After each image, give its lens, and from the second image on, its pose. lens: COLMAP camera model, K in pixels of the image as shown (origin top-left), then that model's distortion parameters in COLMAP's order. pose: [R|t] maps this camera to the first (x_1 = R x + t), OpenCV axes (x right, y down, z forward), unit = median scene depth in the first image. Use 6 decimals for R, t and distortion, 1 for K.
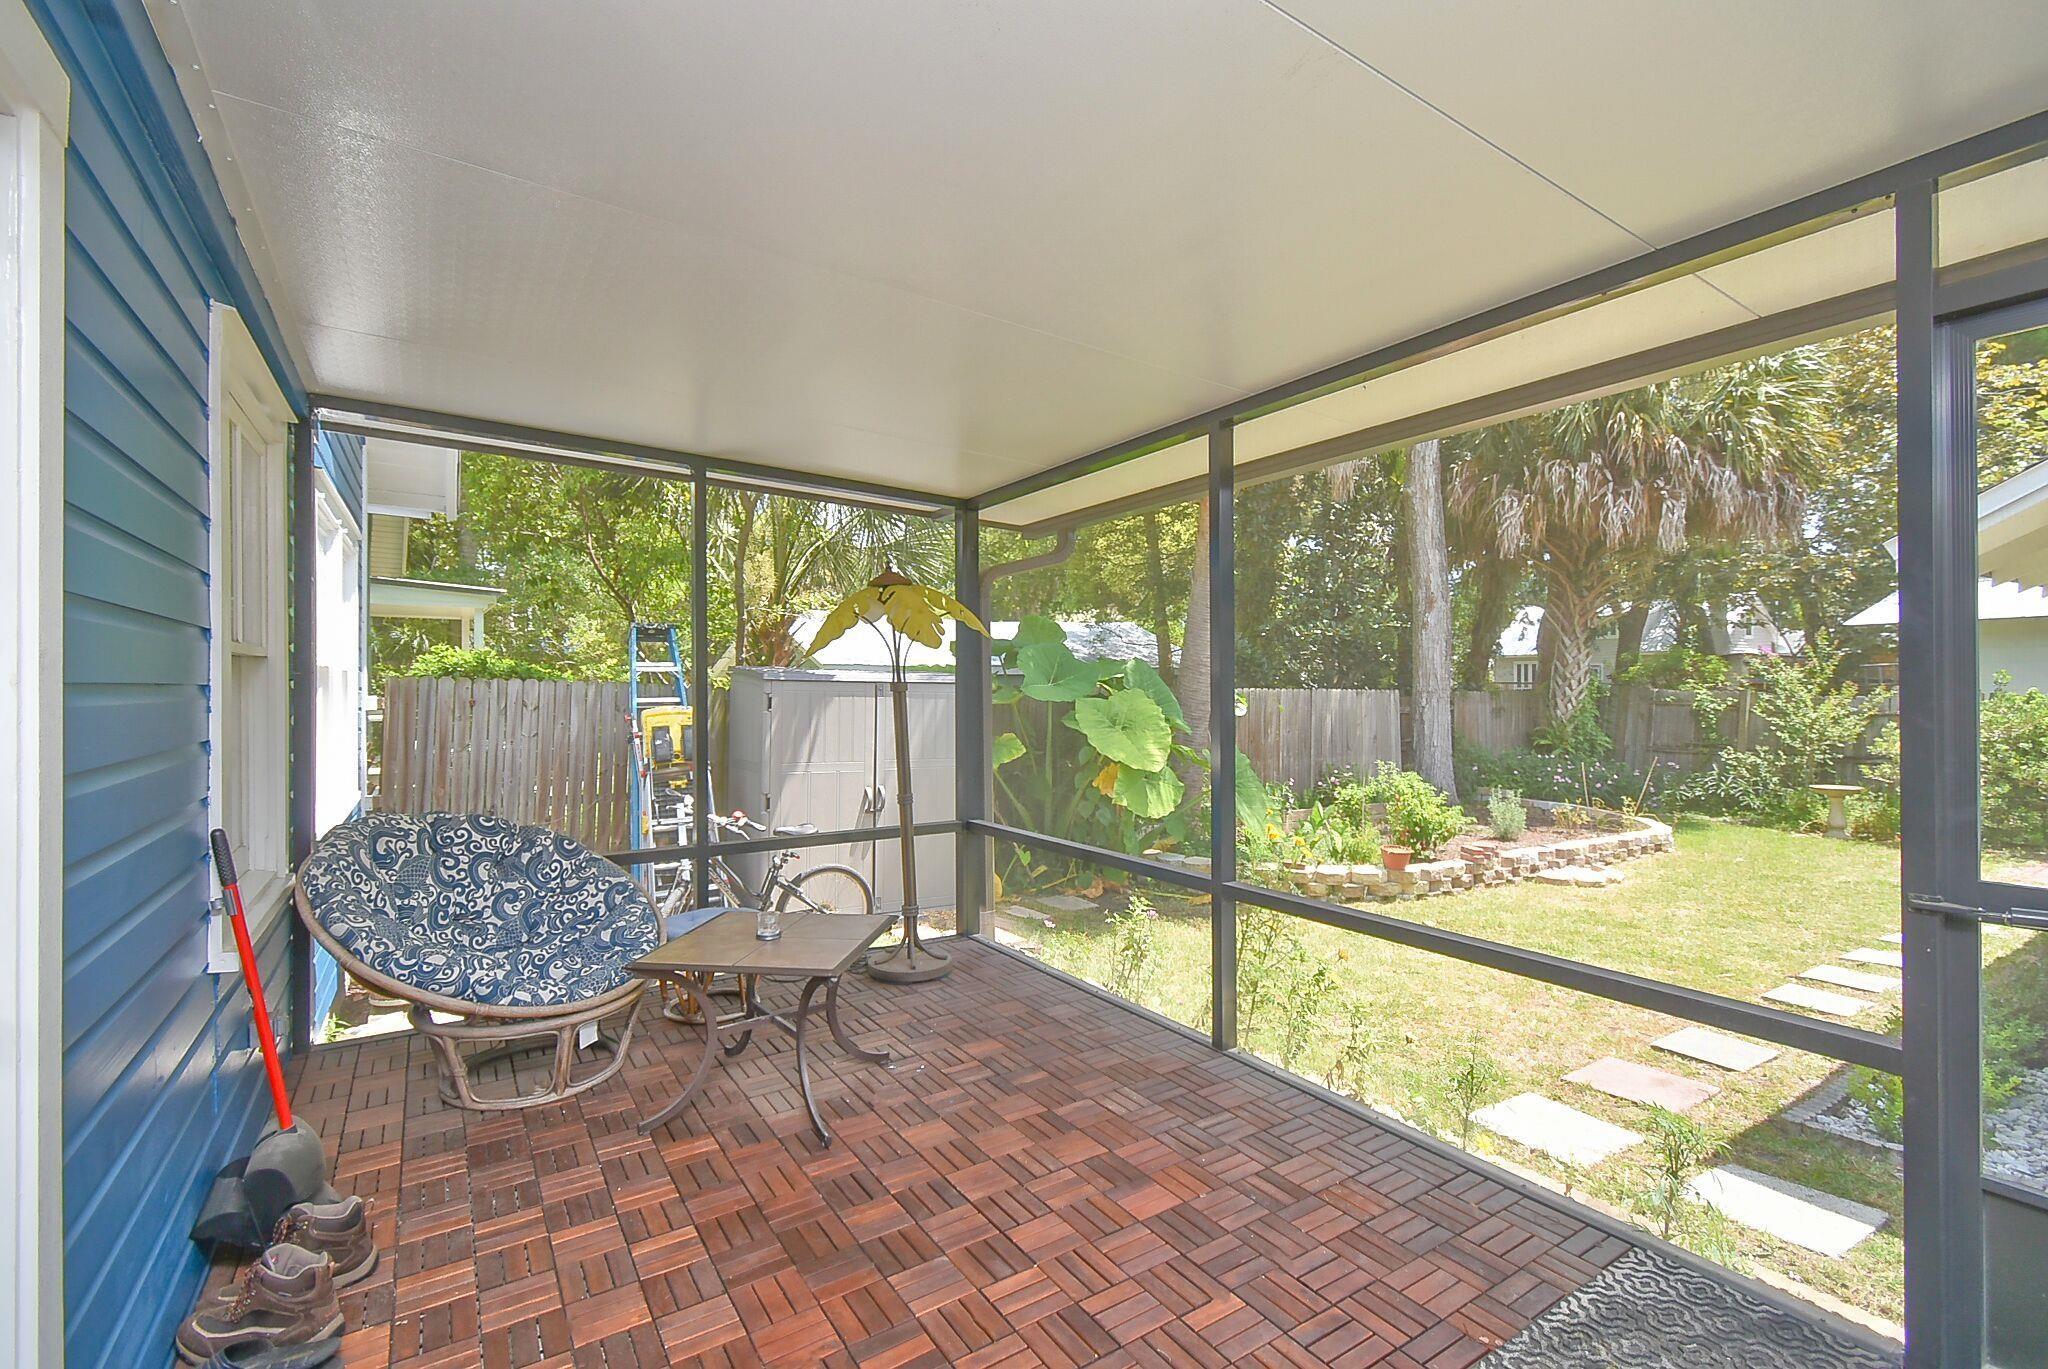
lens RADIAL K [[907.6, 0, 1028.0], [0, 907.6, 691.2], [0, 0, 1]] dist [0.003787, -0.002668]
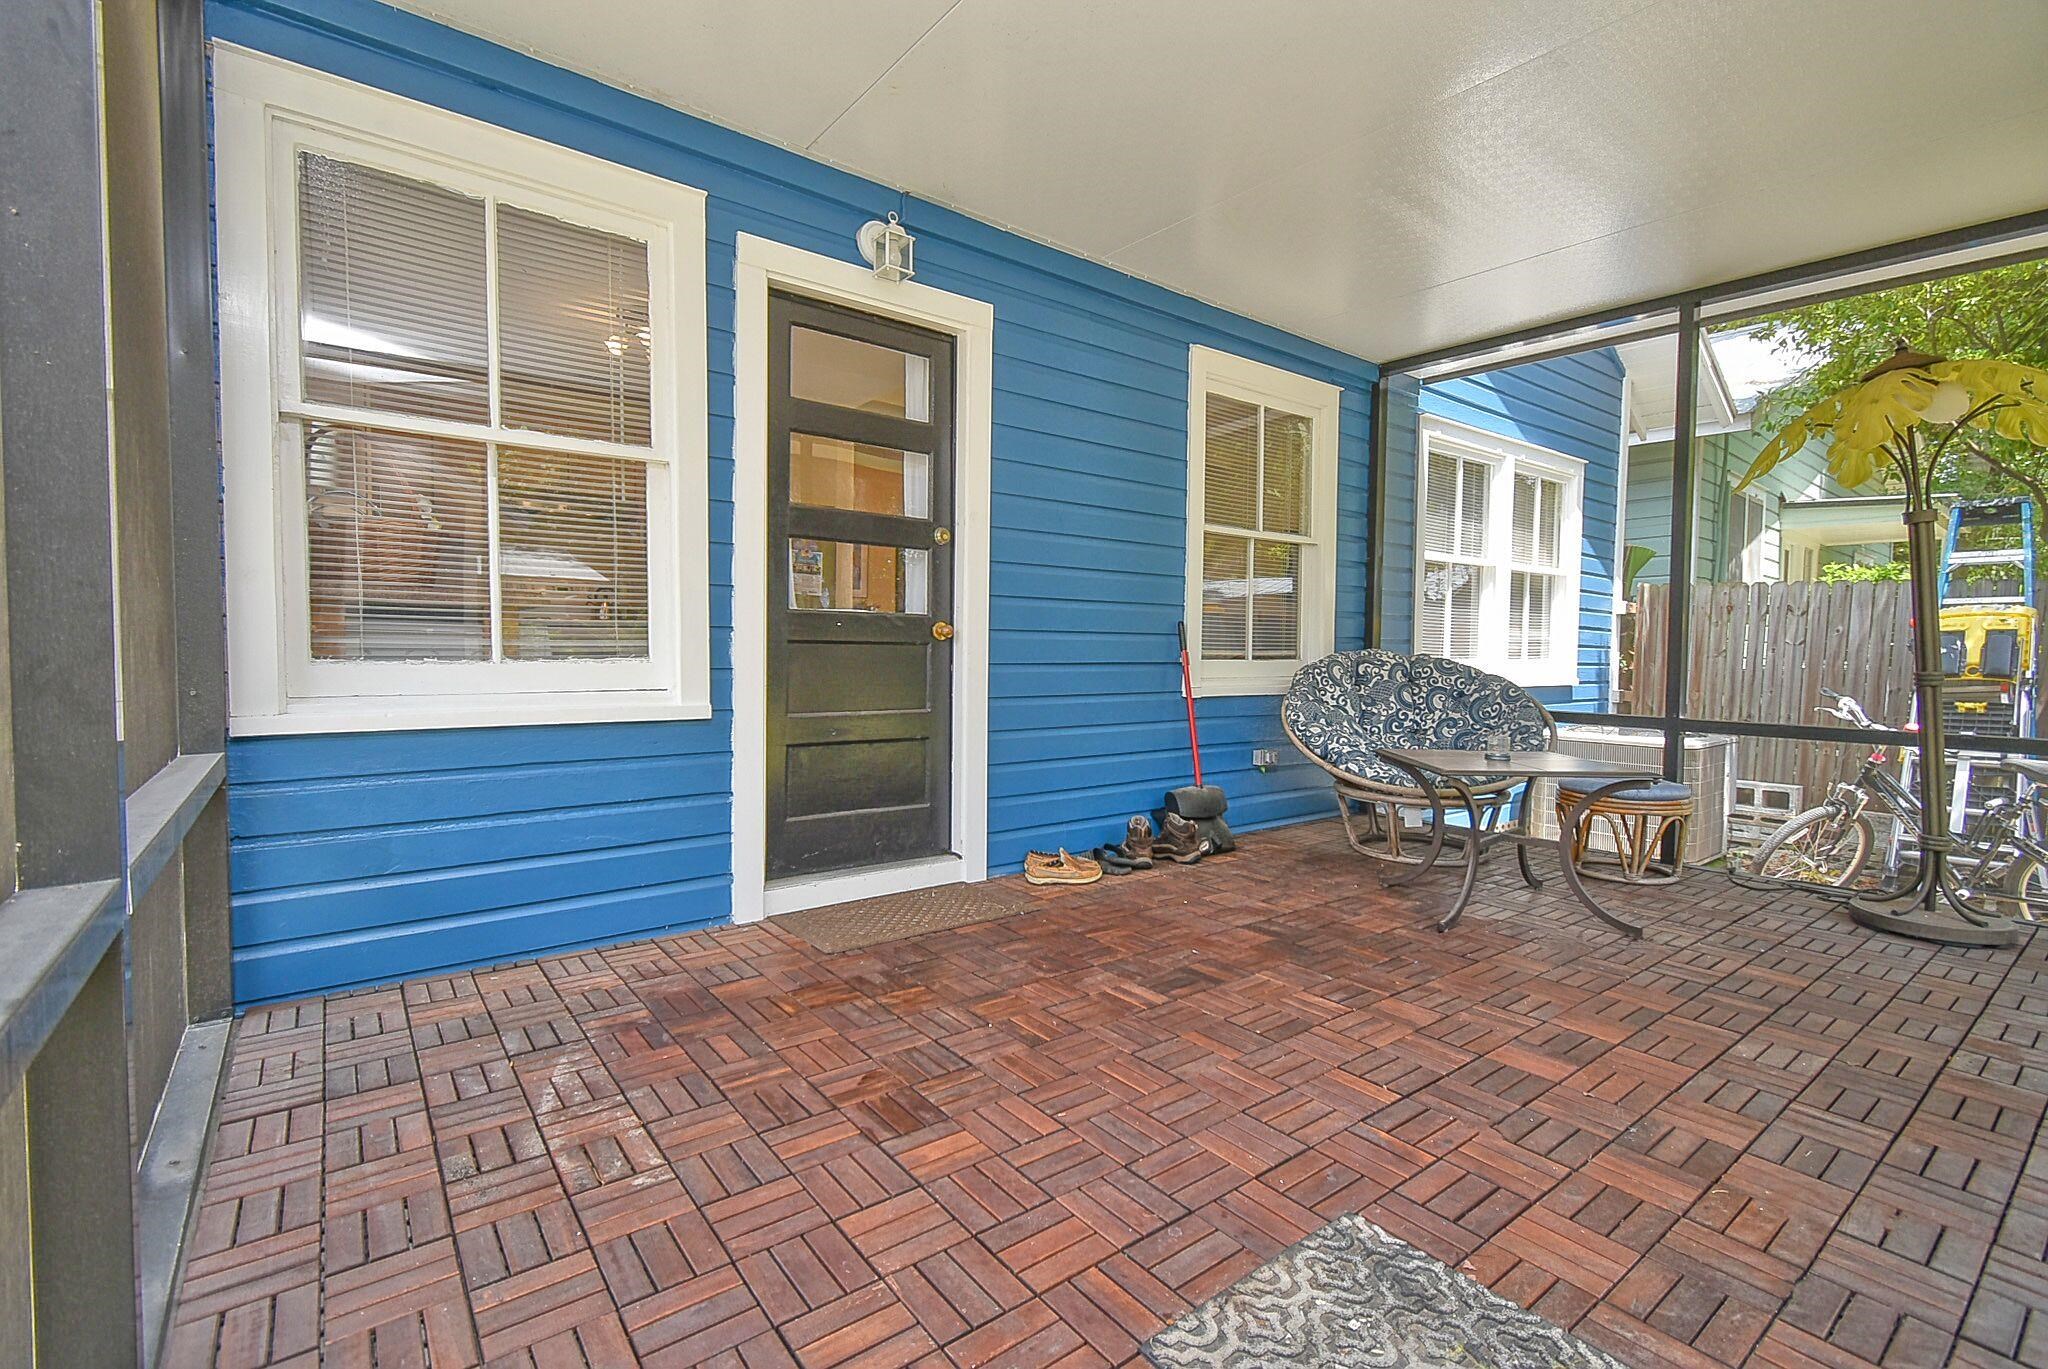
lens RADIAL K [[907.6, 0, 1024.2], [0, 907.6, 681.4], [0, 0, 1]] dist [0.003787, -0.002668]
pose [[0.068297, 0.039235, -0.996893, 0.678072], [-0.015547, 0.999147, 0.038259, 0.138617], [0.997544, 0.012885, 0.068849, 0.349574]]
